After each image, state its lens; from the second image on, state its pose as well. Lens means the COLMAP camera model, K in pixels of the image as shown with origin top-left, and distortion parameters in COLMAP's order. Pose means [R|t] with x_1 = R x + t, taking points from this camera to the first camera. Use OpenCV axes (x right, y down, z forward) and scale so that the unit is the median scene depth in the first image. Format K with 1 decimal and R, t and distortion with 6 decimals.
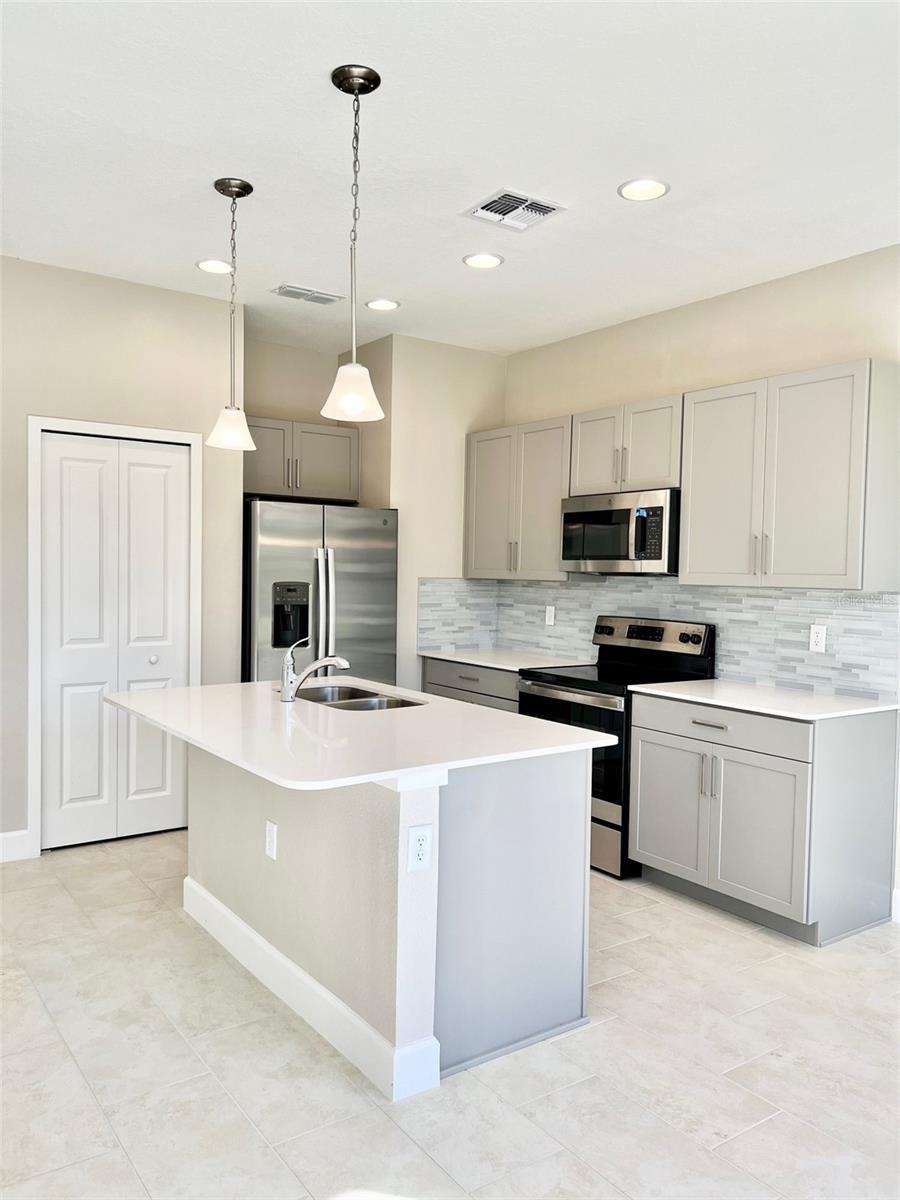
lens RADIAL K [[901.5, 0, 446.8], [0, 901.5, 609.6], [0, 0, 1]] dist [0.051347, -0.054331]
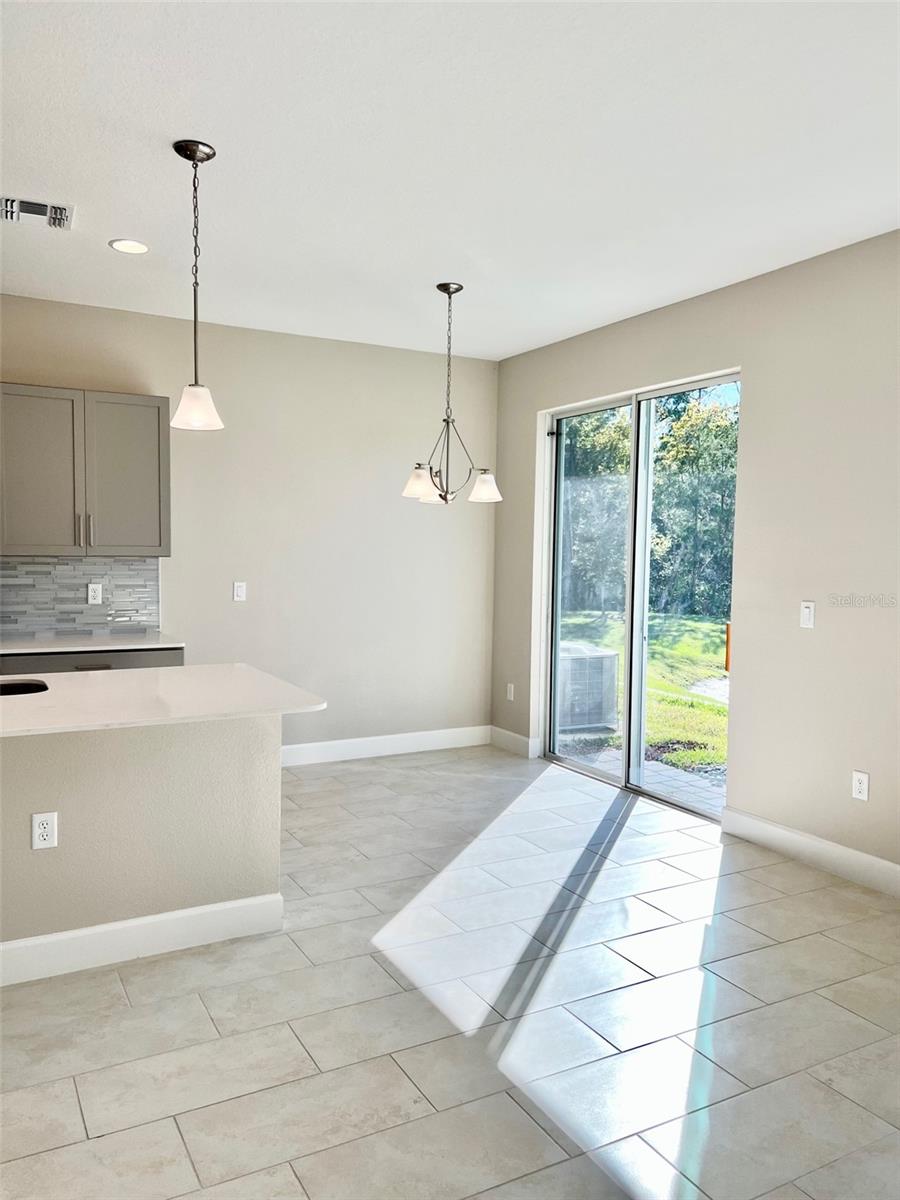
lens RADIAL K [[901.5, 0, 450.0], [0, 901.5, 602.5], [0, 0, 1]] dist [0.051347, -0.054331]
pose [[0.115432, -0.081082, 0.990001, -0.775429], [0.032370, 0.996441, 0.077835, -0.038509], [-0.992788, 0.023062, 0.117645, 0.313466]]
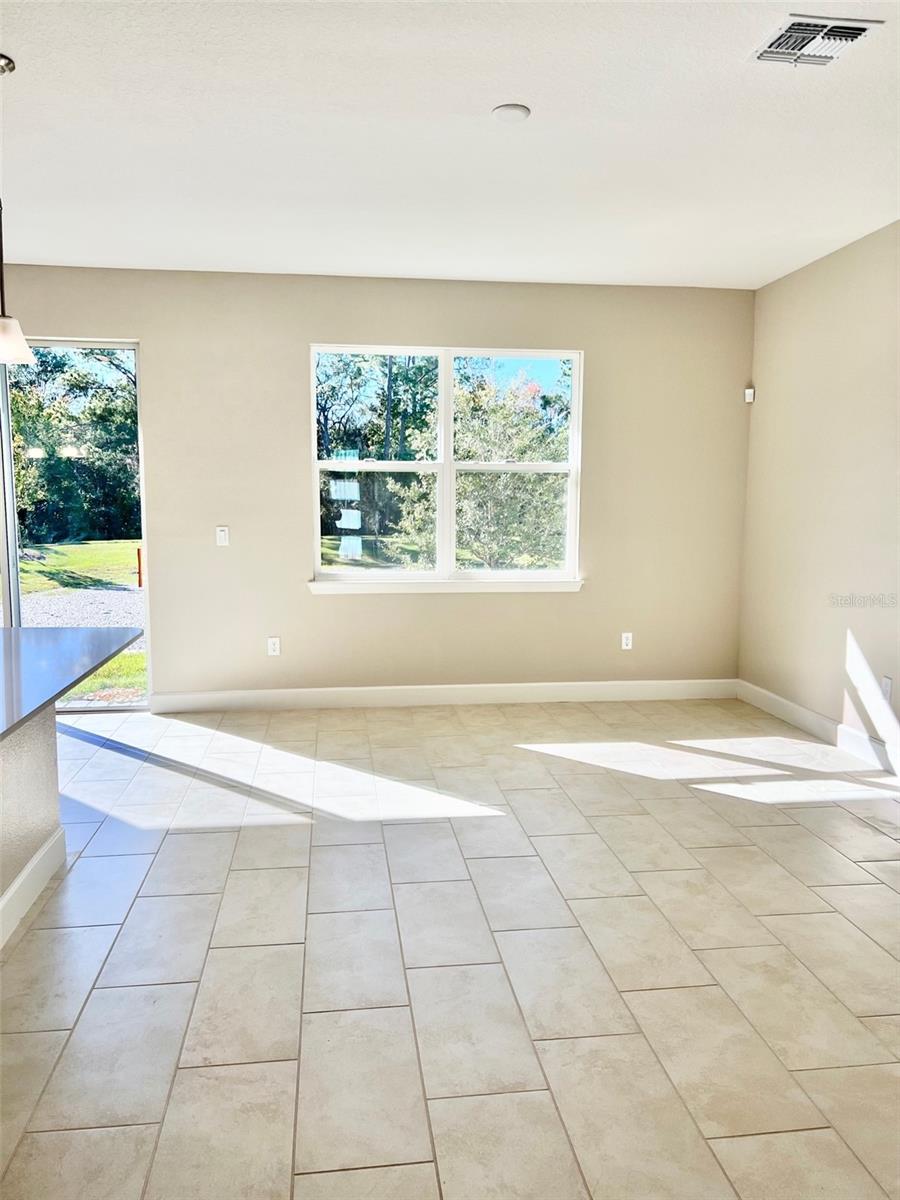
lens RADIAL K [[901.5, 0, 455.3], [0, 901.5, 609.4], [0, 0, 1]] dist [0.051347, -0.054331]
pose [[-0.889617, -0.090461, 0.447659, -0.696944], [-0.013140, 0.984852, 0.172901, -0.067617], [-0.456519, 0.147933, -0.877329, 1.084252]]
